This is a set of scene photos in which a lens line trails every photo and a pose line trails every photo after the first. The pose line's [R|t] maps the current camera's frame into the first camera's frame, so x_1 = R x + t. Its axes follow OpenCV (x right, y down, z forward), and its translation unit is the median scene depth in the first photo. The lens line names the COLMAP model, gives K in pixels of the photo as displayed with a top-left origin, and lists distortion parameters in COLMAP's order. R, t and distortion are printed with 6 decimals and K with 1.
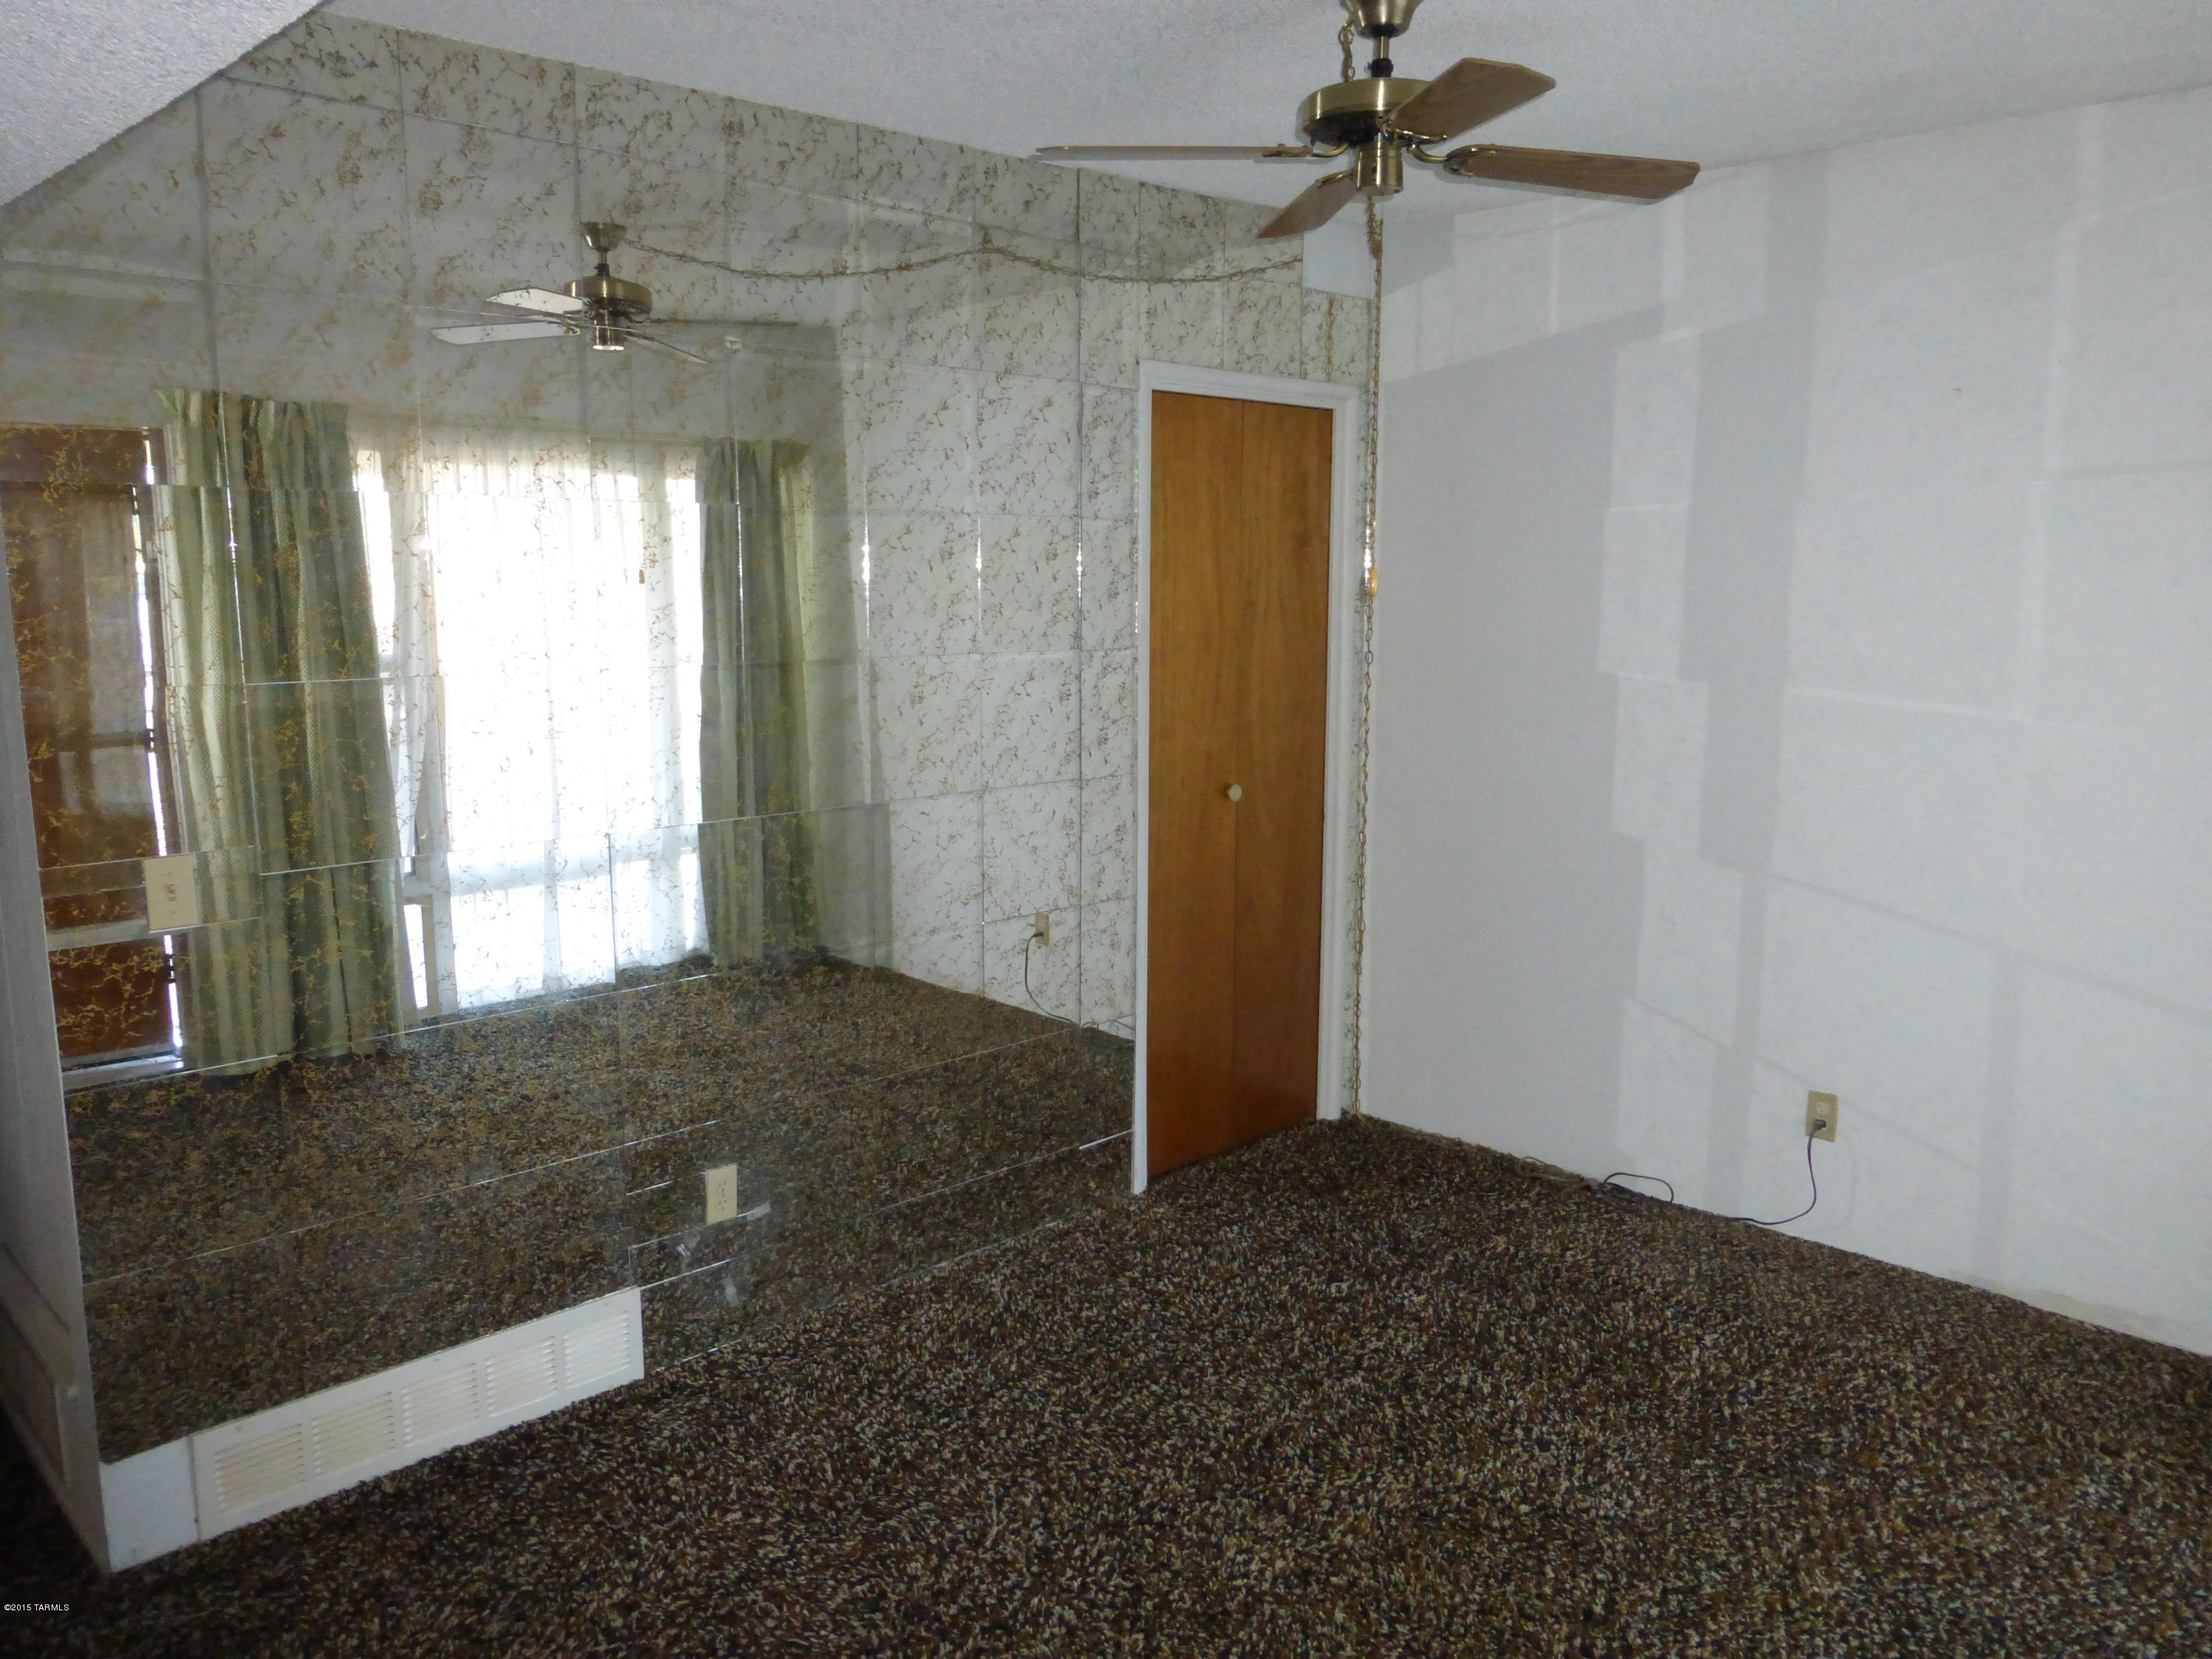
lens RADIAL K [[1630.2, 0, 1098.5], [0, 1630.2, 813.3], [0, 0, 1]] dist [-0.025907, 0.019921]
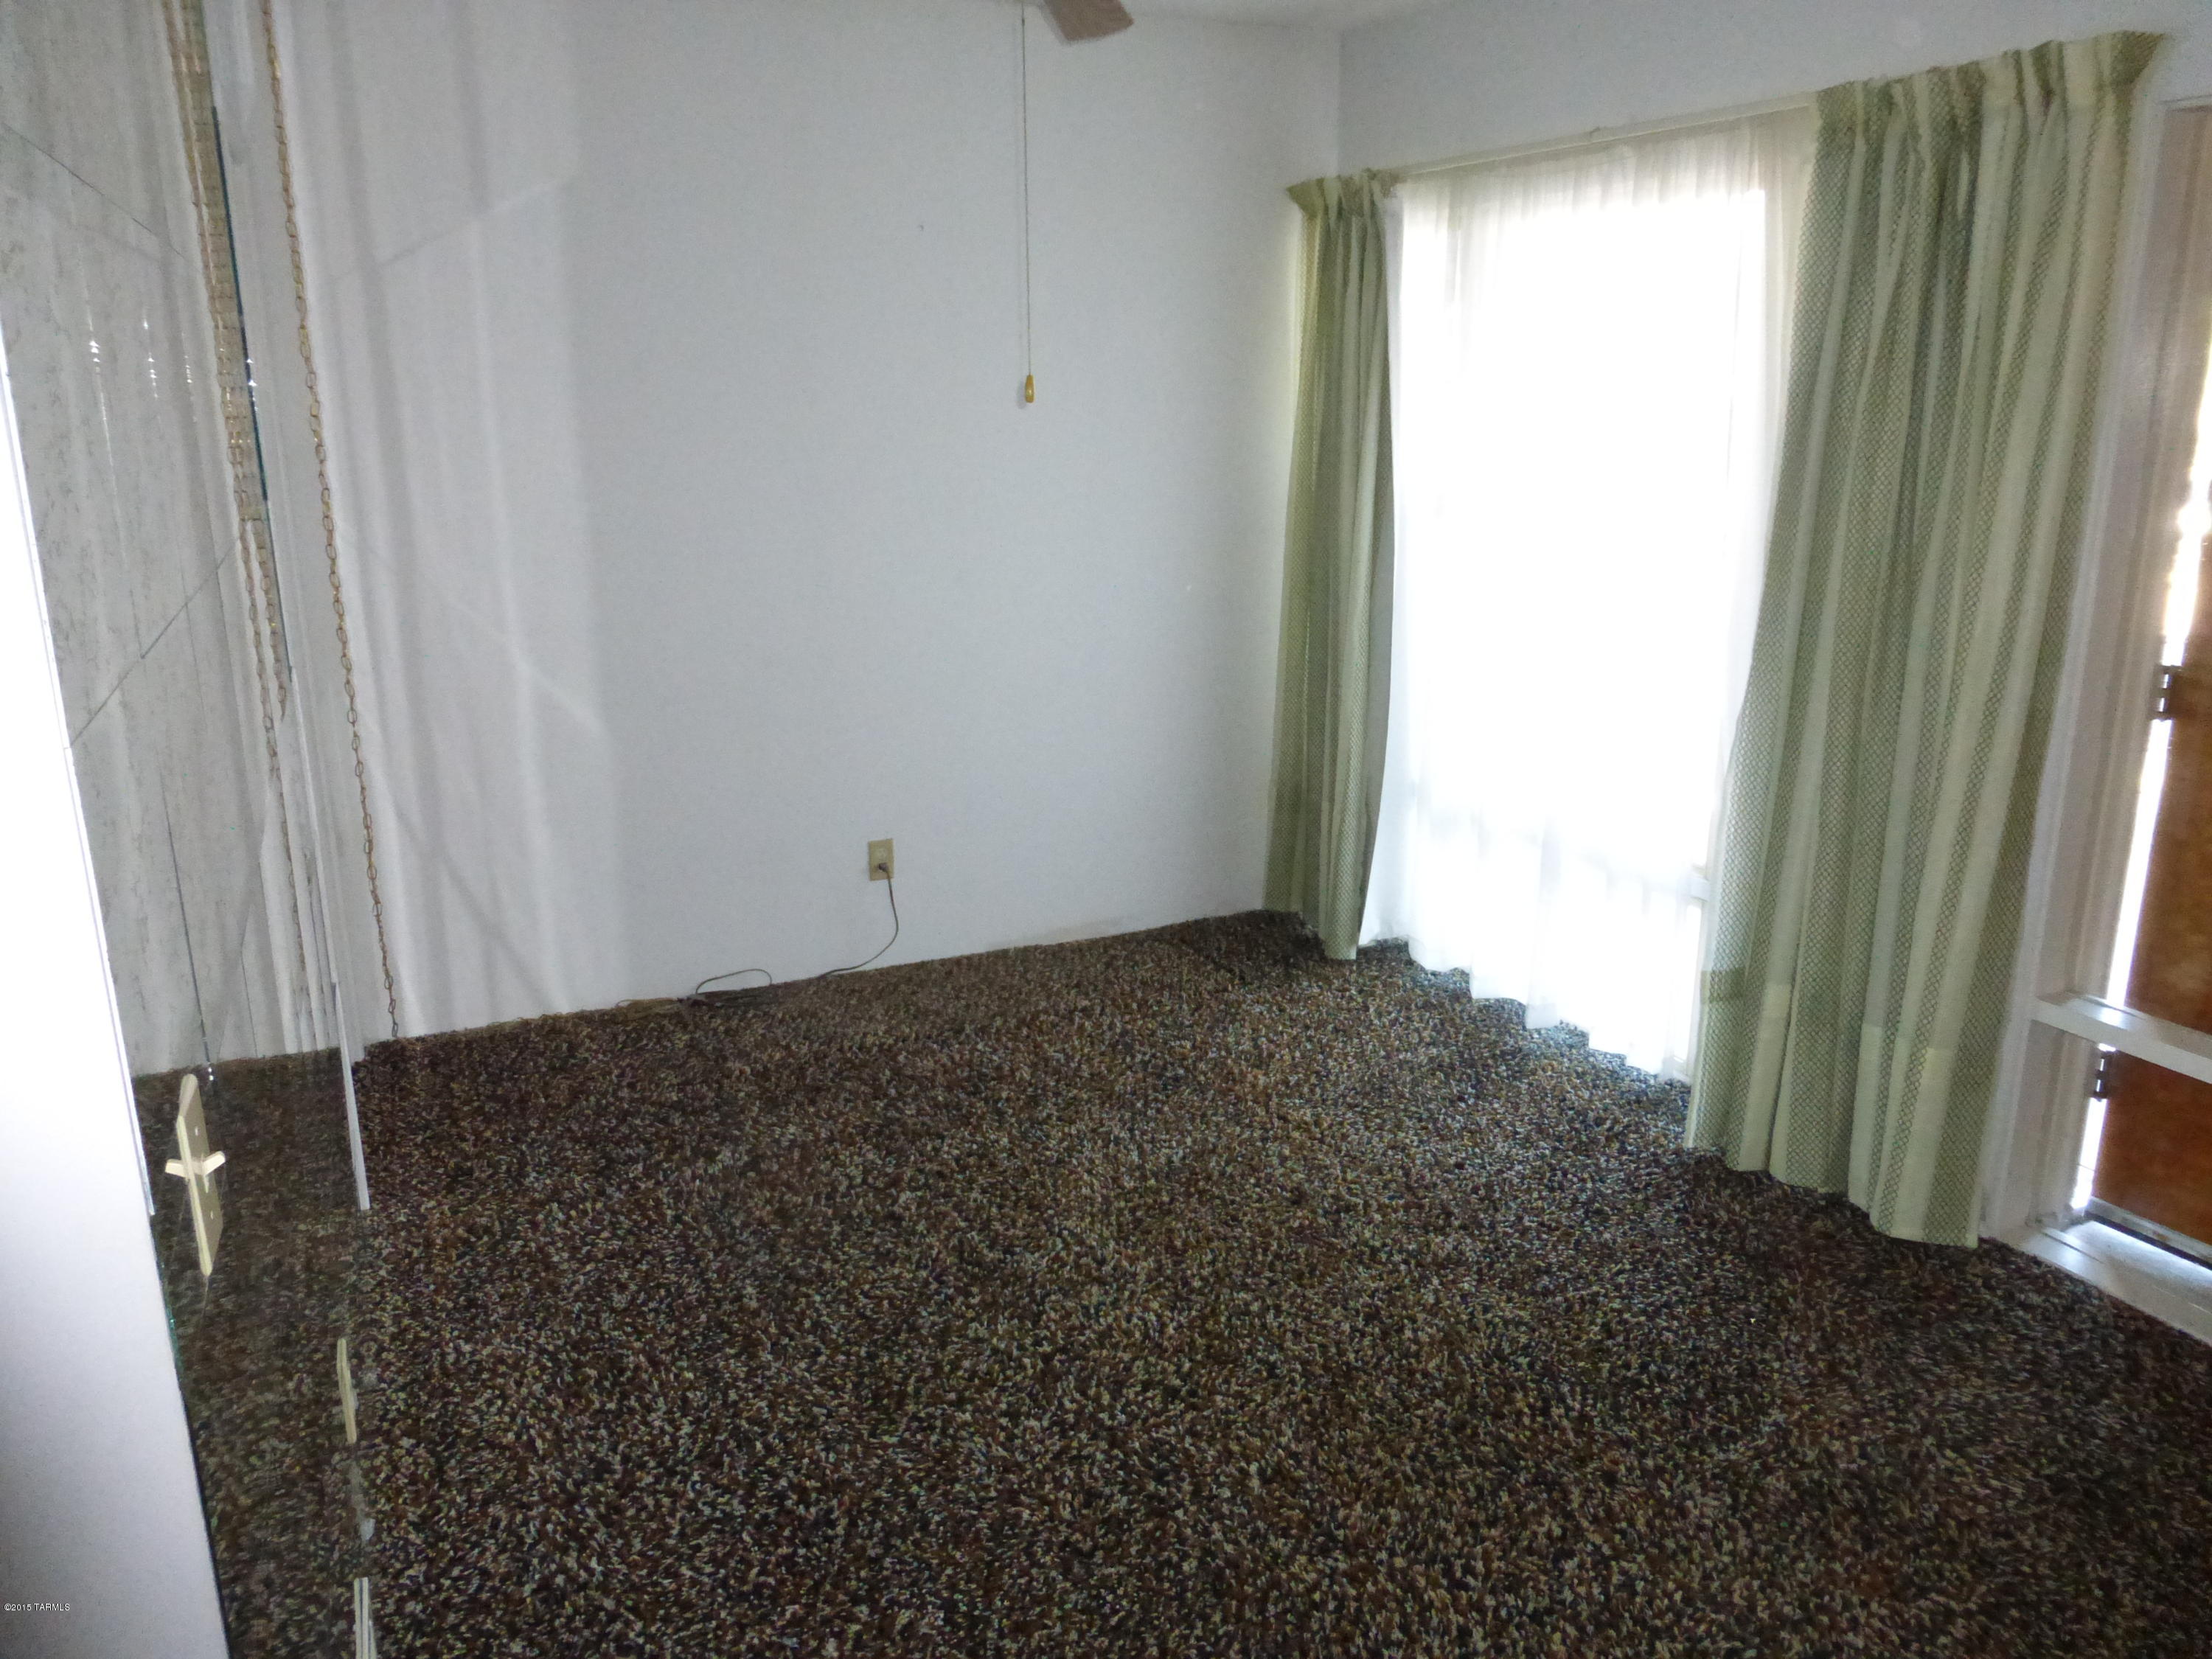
lens RADIAL K [[1630.2, 0, 1098.9], [0, 1630.2, 847.2], [0, 0, 1]] dist [-0.025907, 0.019921]
pose [[0.341773, -0.248407, 0.906358, -0.564934], [0.144843, 0.966834, 0.210364, -0.045541], [-0.928554, 0.059383, 0.366418, 0.436163]]
